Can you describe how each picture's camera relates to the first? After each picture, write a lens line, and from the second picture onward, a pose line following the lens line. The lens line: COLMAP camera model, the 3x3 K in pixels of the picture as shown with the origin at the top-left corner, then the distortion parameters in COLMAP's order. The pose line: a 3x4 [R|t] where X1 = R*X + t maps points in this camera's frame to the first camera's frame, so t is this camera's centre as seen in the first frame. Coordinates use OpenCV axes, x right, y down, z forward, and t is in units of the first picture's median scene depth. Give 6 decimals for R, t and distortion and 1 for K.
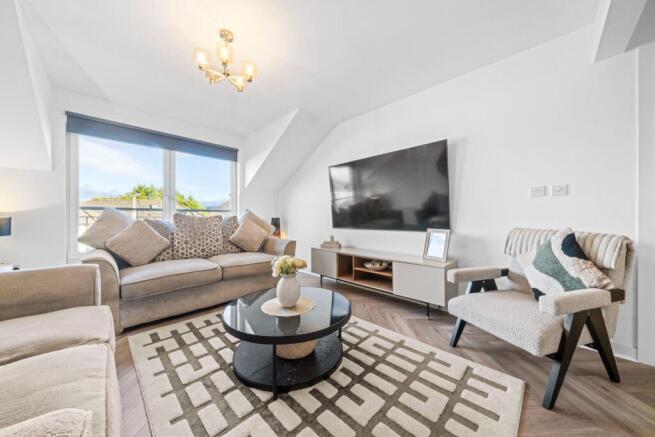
lens RADIAL K [[228.3, 0, 321.2], [0, 228.3, 215.0], [0, 0, 1]] dist [0.000984, 0.000011]
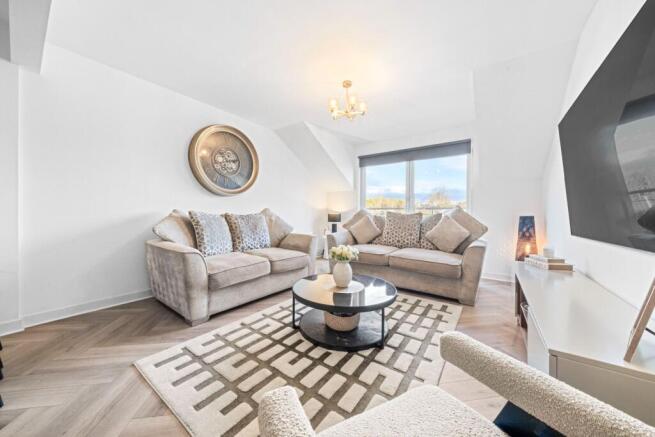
lens RADIAL K [[226.3, 0, 328.3], [0, 226.3, 212.6], [0, 0, 1]] dist [-0.000360, -0.000020]
pose [[0.164031, -0.002115, -0.986453, 0.742986], [0.003674, 0.999992, -0.001533, 0.002155], [0.986448, -0.003373, 0.164038, 0.522404]]
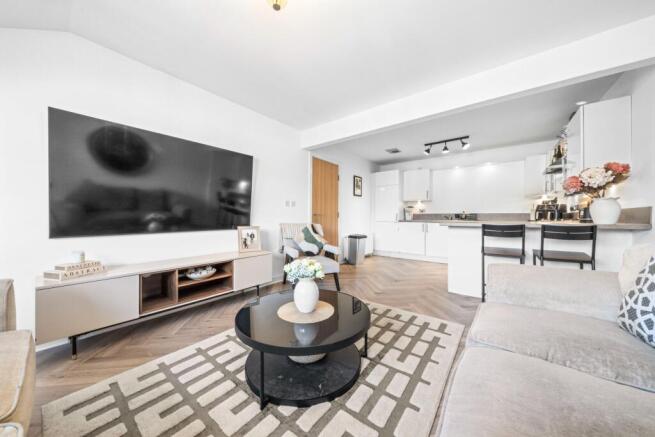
lens RADIAL K [[223.5, 0, 327.0], [0, 223.5, 227.0], [0, 0, 1]] dist [-0.001019, -0.000069]
pose [[-0.131908, -0.045778, 0.990204, -0.751262], [-0.011872, 0.998934, 0.044601, 0.004359], [-0.991191, -0.005873, -0.132310, 0.740152]]
